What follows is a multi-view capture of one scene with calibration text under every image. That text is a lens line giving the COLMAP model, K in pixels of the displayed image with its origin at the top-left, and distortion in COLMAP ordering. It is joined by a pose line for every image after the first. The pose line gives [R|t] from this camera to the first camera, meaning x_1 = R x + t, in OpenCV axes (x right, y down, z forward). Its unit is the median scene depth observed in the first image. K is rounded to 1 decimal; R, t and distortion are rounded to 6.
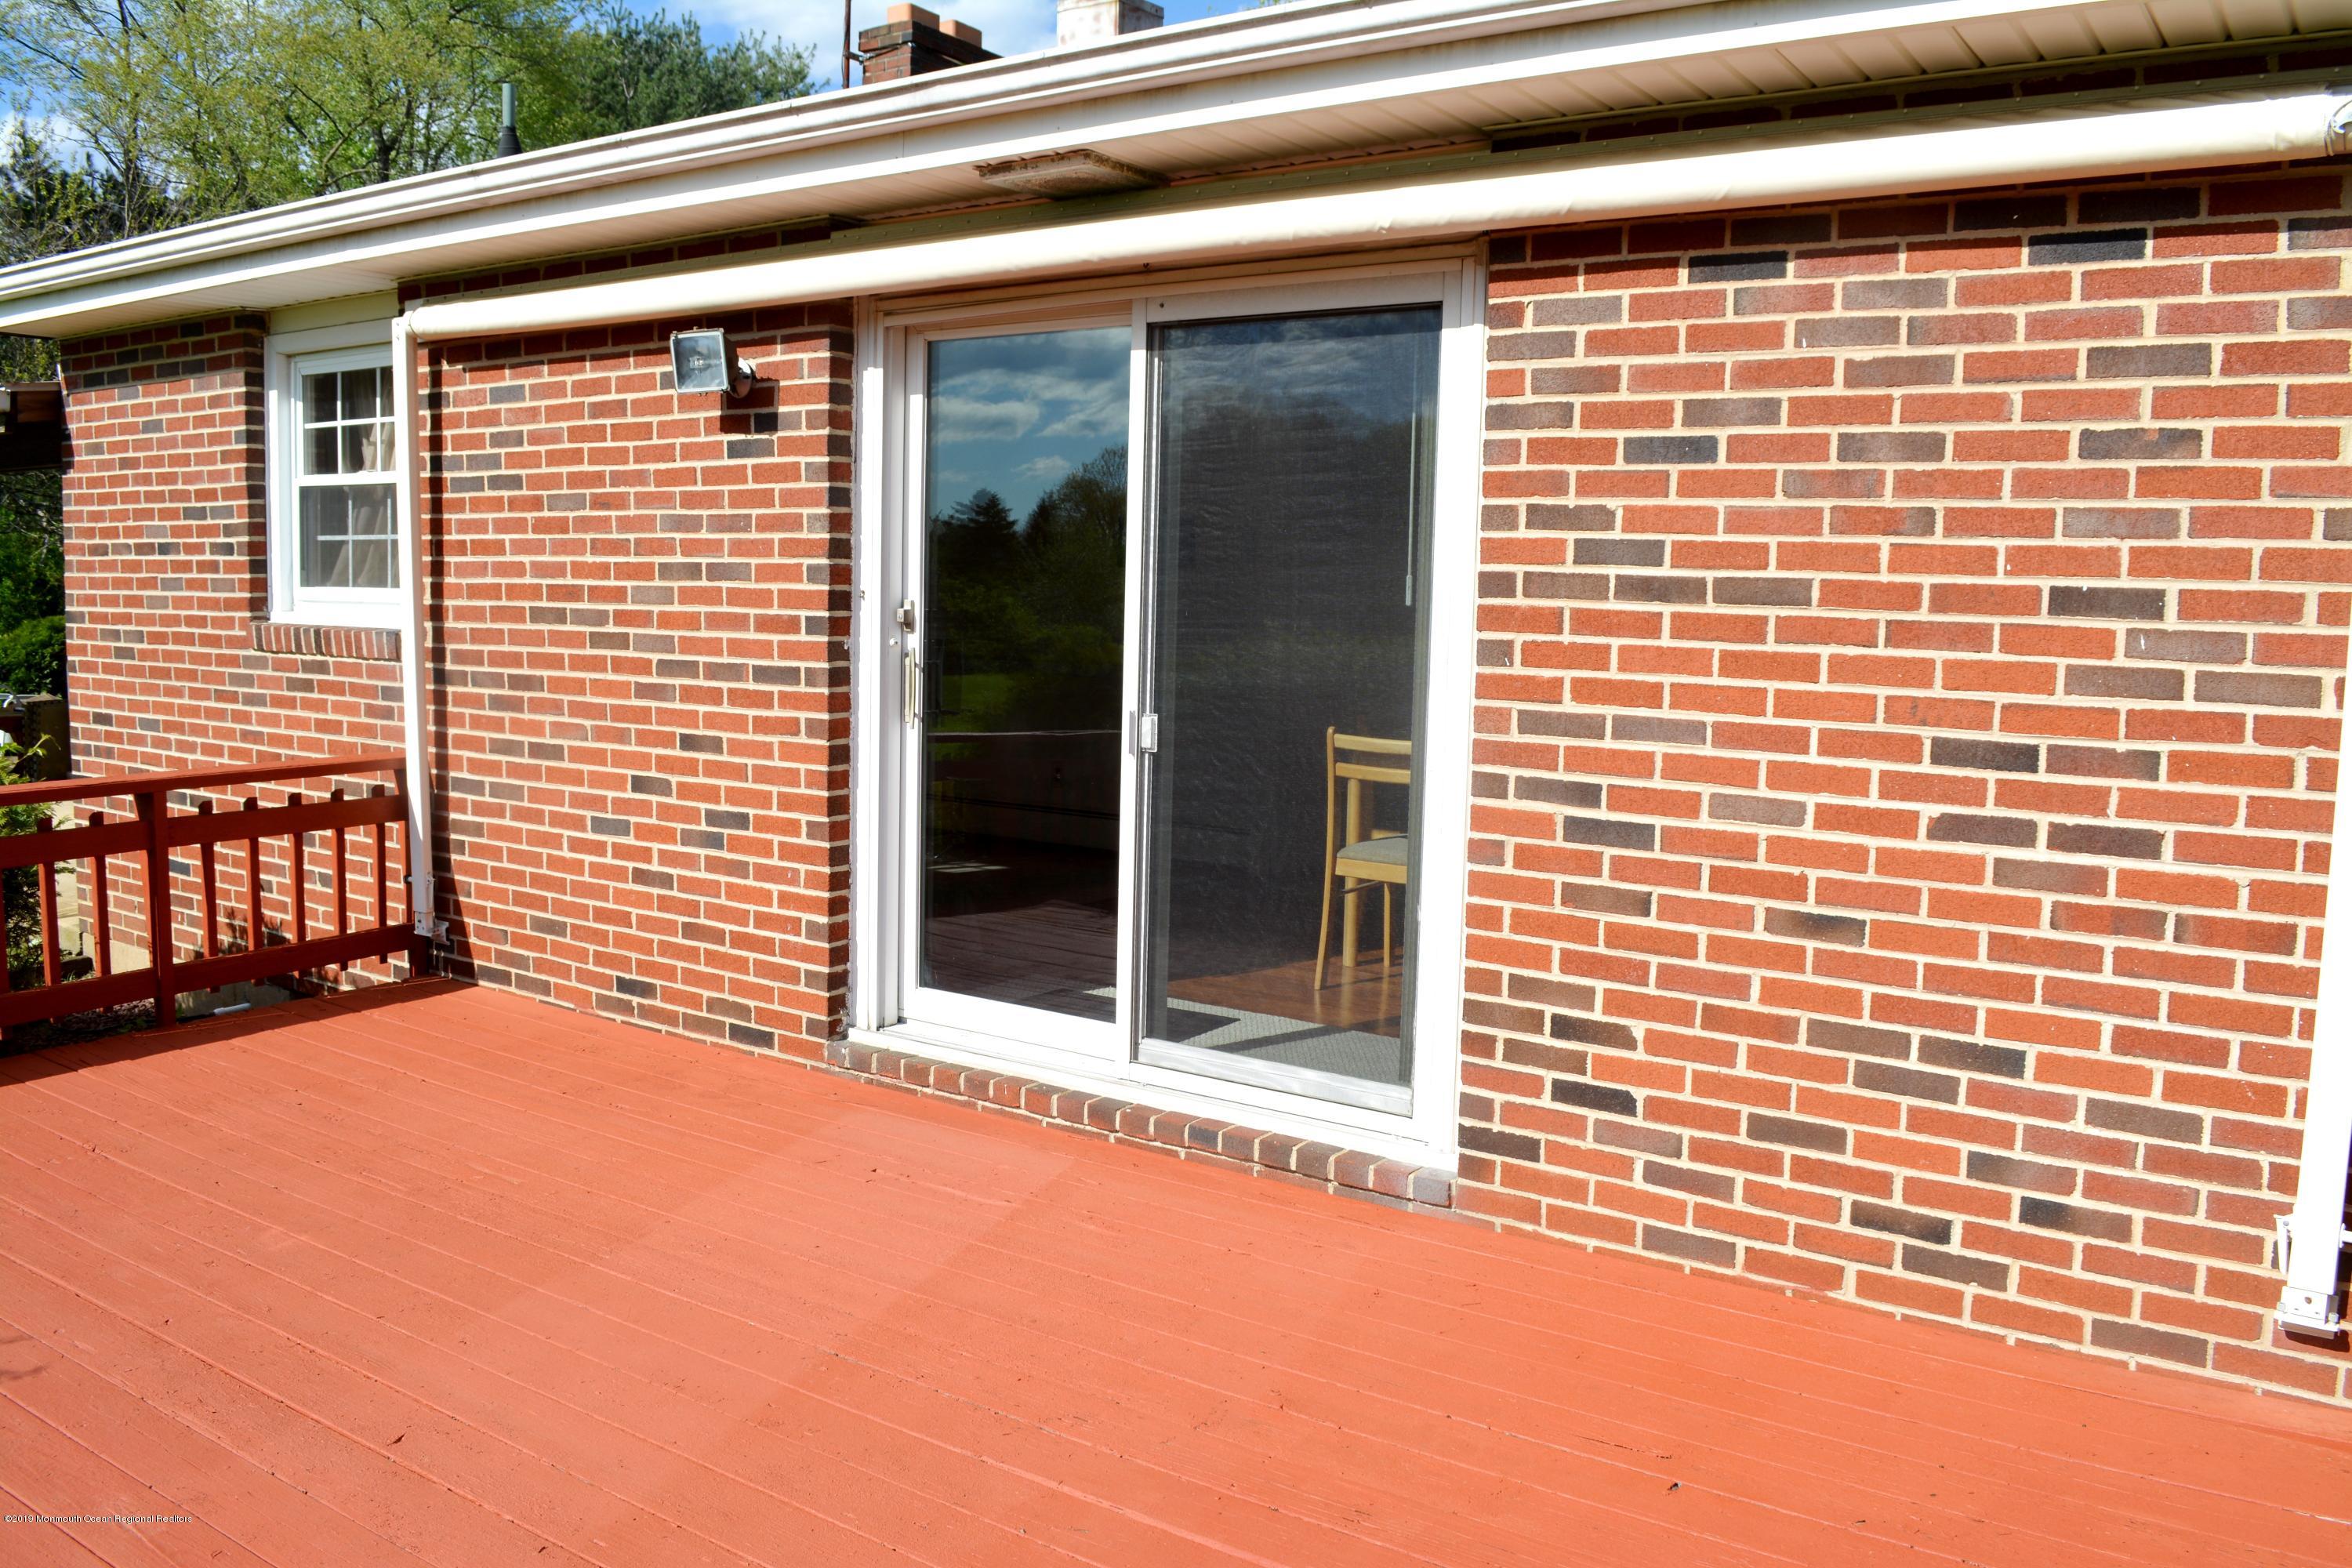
lens RADIAL K [[1838.3, 0, 1176.0], [0, 1838.3, 784.0], [0, 0, 1]] dist [-0.078240, 0.005648]
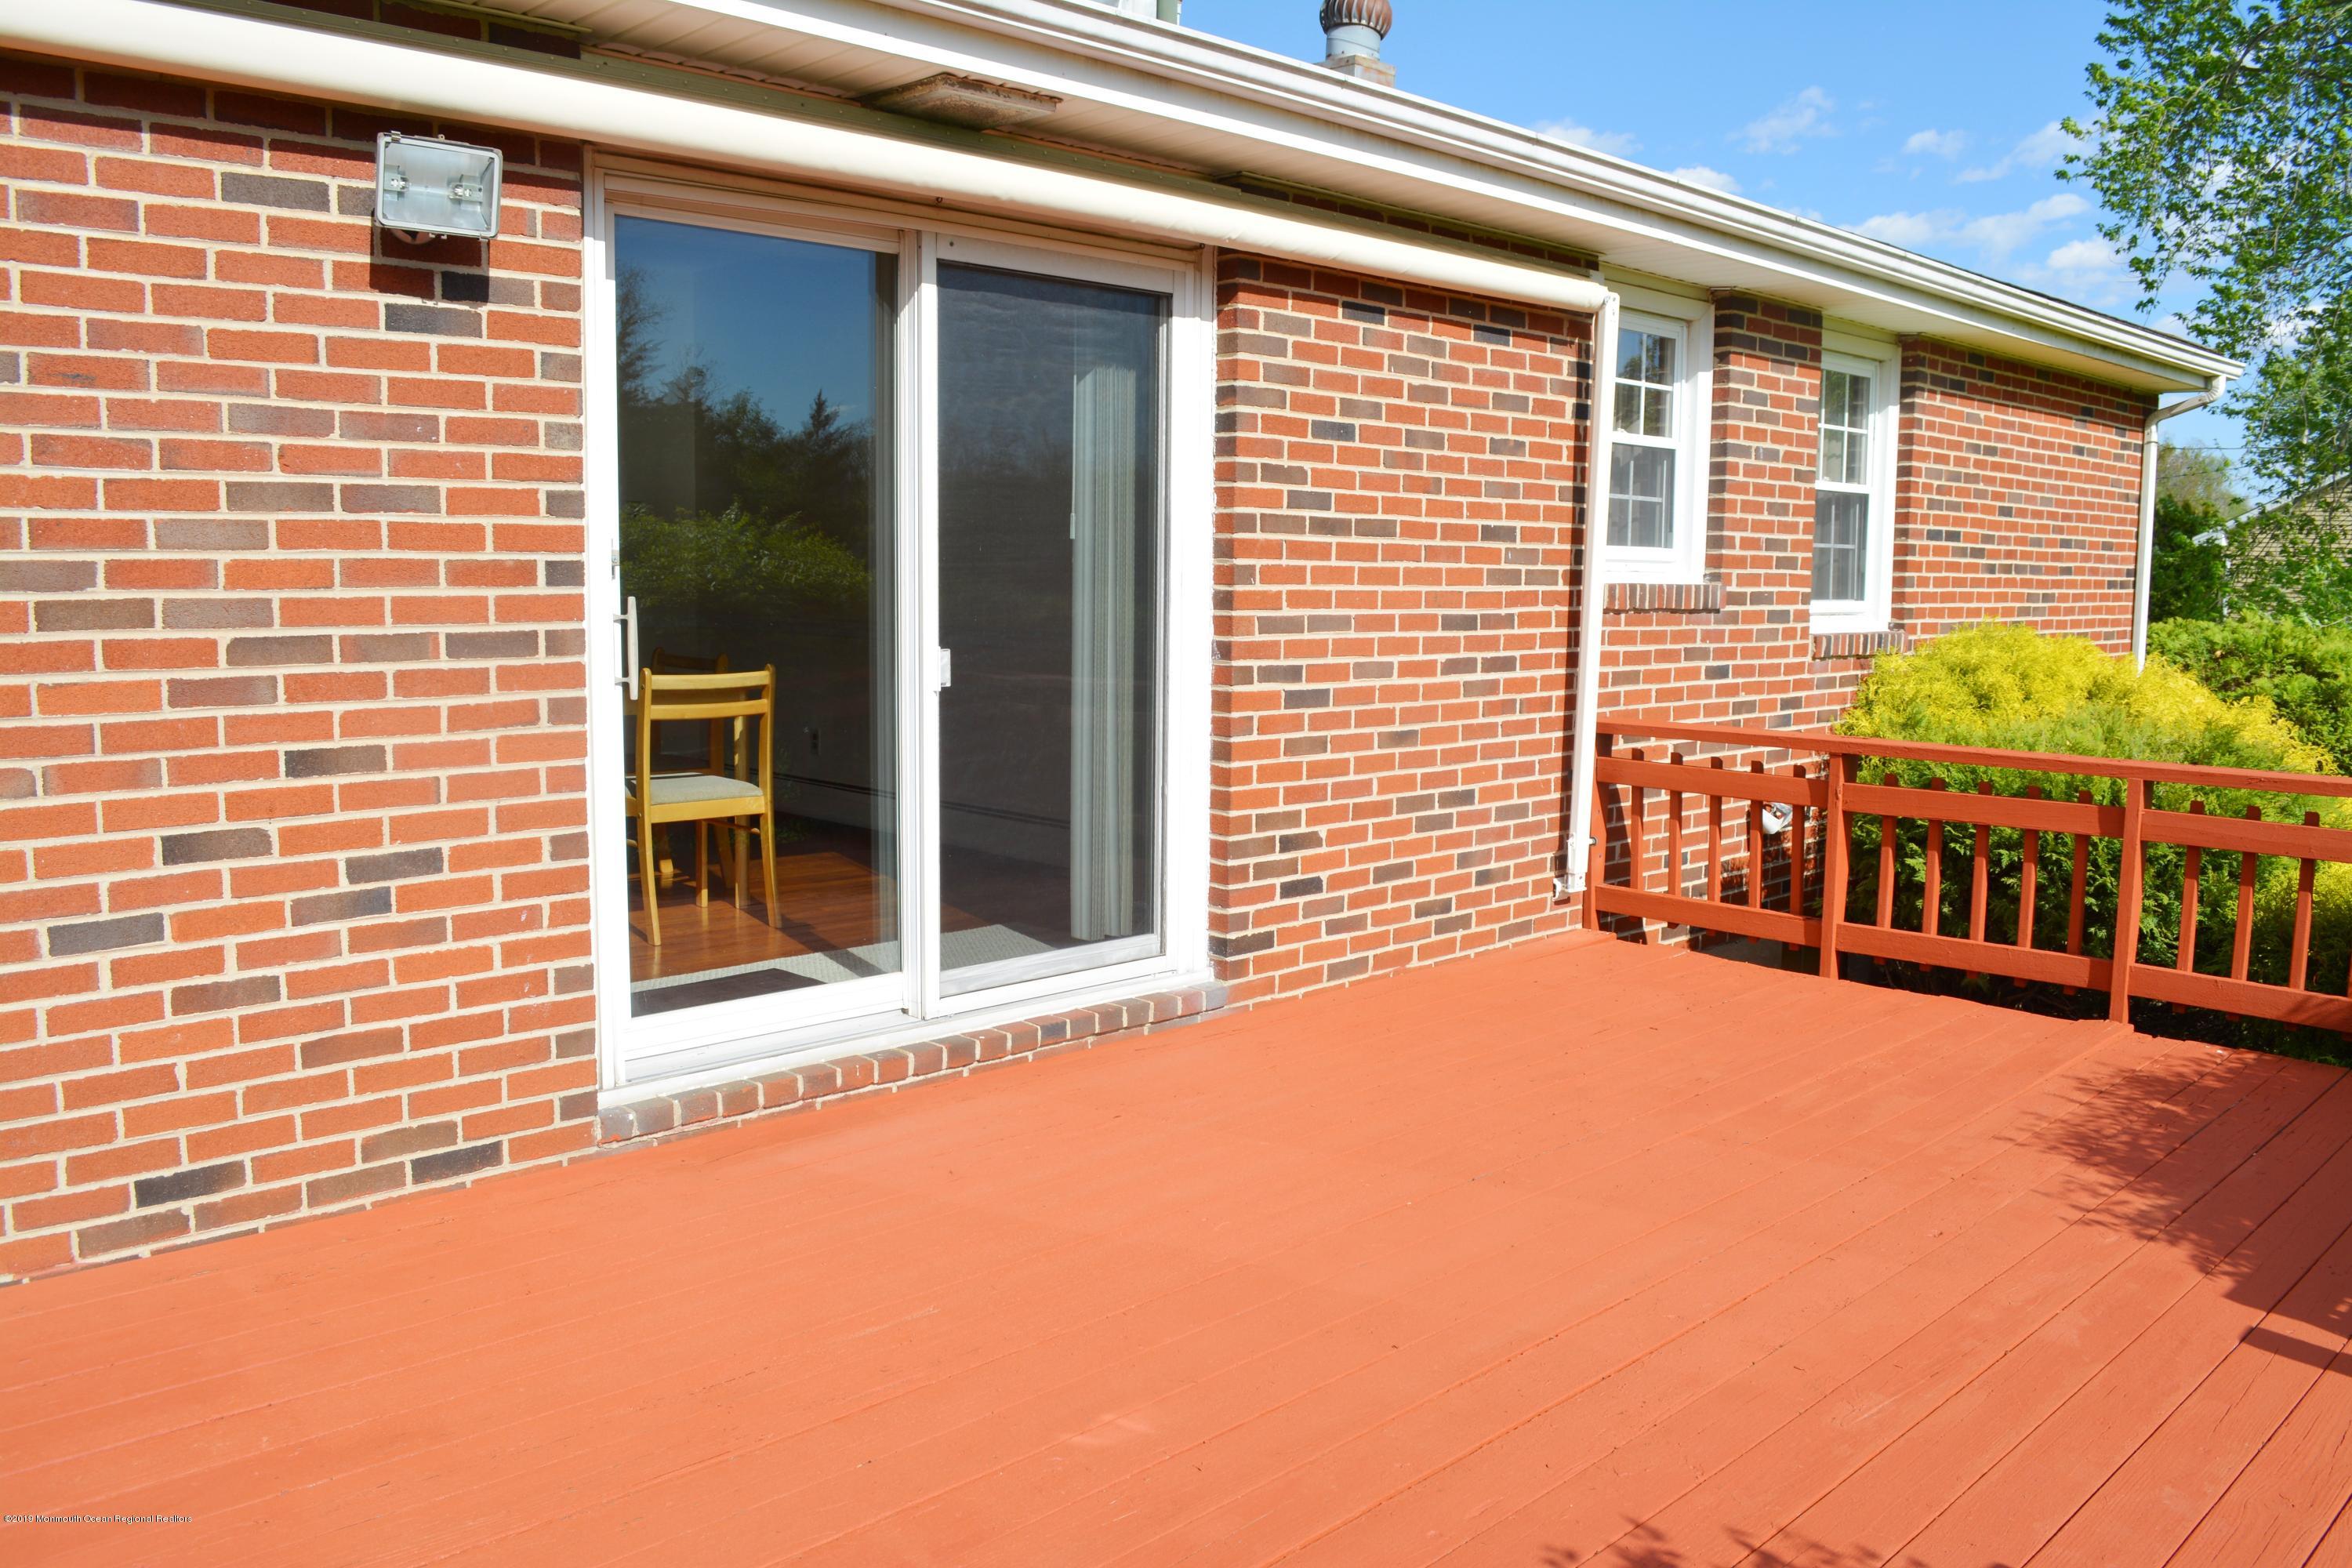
lens RADIAL K [[1838.3, 0, 1176.0], [0, 1838.3, 784.0], [0, 0, 1]] dist [-0.078240, 0.005648]
pose [[0.193866, -0.137278, 0.971376, -1.181613], [0.096293, 0.988042, 0.120416, -0.089587], [-0.976291, 0.070192, 0.204766, 0.815549]]
